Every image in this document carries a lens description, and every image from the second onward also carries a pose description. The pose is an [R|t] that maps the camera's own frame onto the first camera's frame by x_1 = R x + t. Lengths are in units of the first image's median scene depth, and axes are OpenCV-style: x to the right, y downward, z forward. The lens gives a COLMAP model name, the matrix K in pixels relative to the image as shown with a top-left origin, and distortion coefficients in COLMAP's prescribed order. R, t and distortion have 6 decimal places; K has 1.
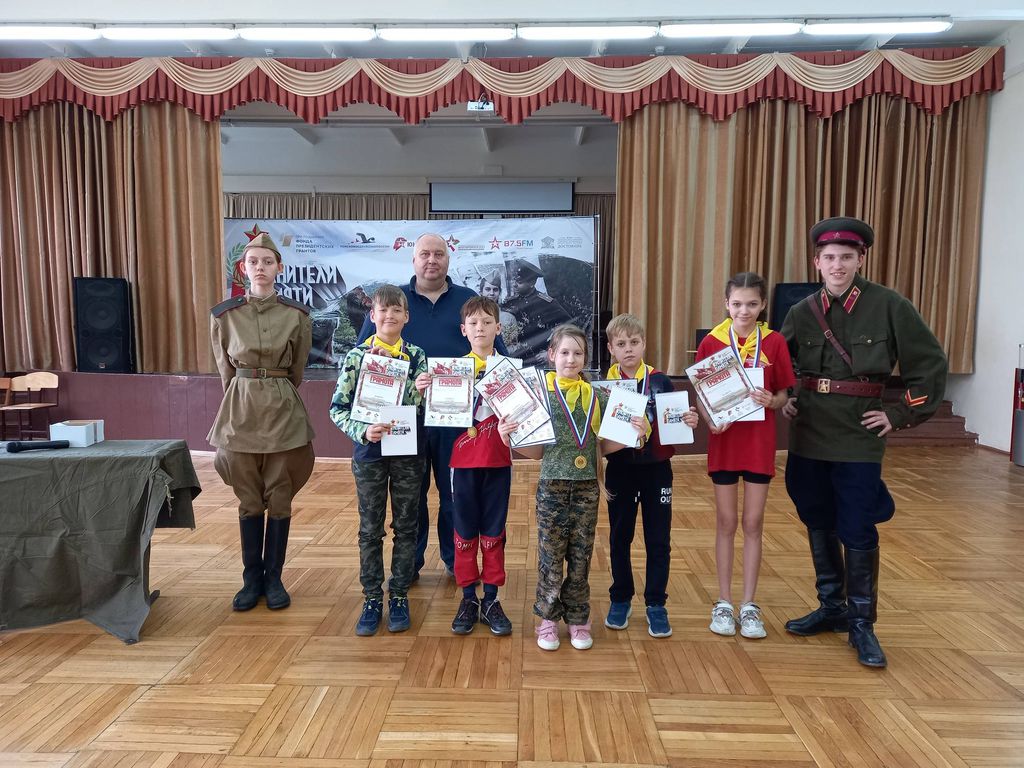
lens RADIAL K [[738.8, 0, 517.5], [0, 738.8, 391.2], [0, 0, 1]] dist [0.047531, -0.041379]
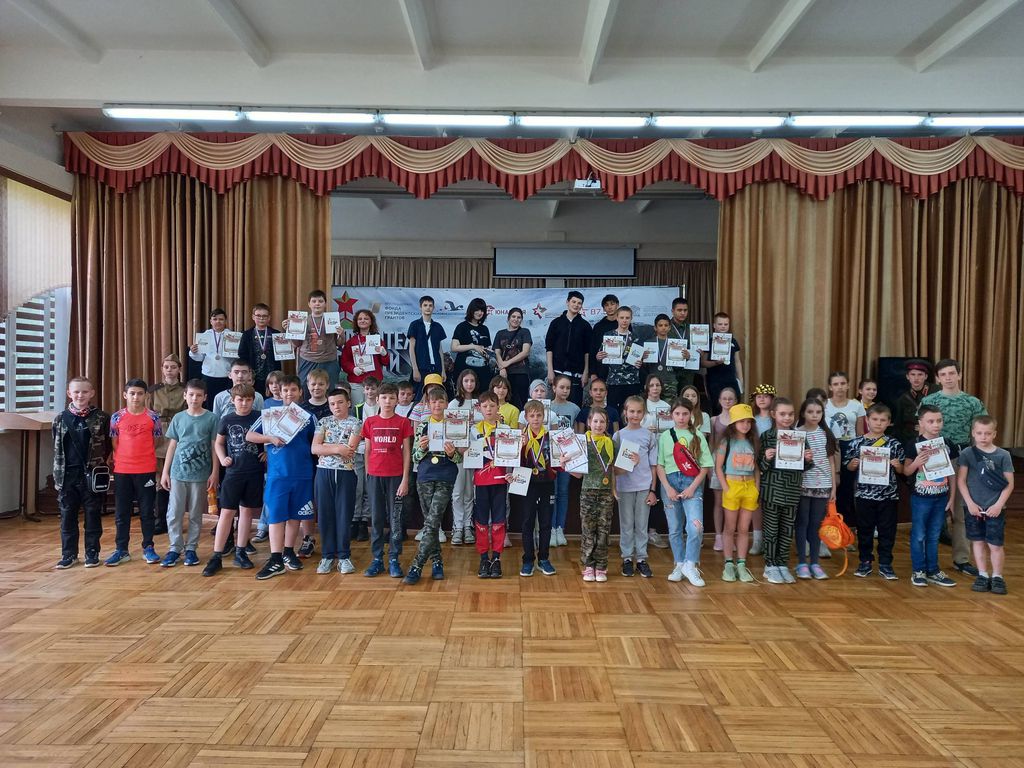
lens RADIAL K [[738.8, 0, 516.4], [0, 738.8, 389.1], [0, 0, 1]] dist [0.047531, -0.041379]
pose [[0.999652, 0.005312, 0.025844, -0.169756], [-0.003634, 0.997907, -0.064563, -0.031875], [-0.026132, 0.064447, 0.997579, -0.004612]]
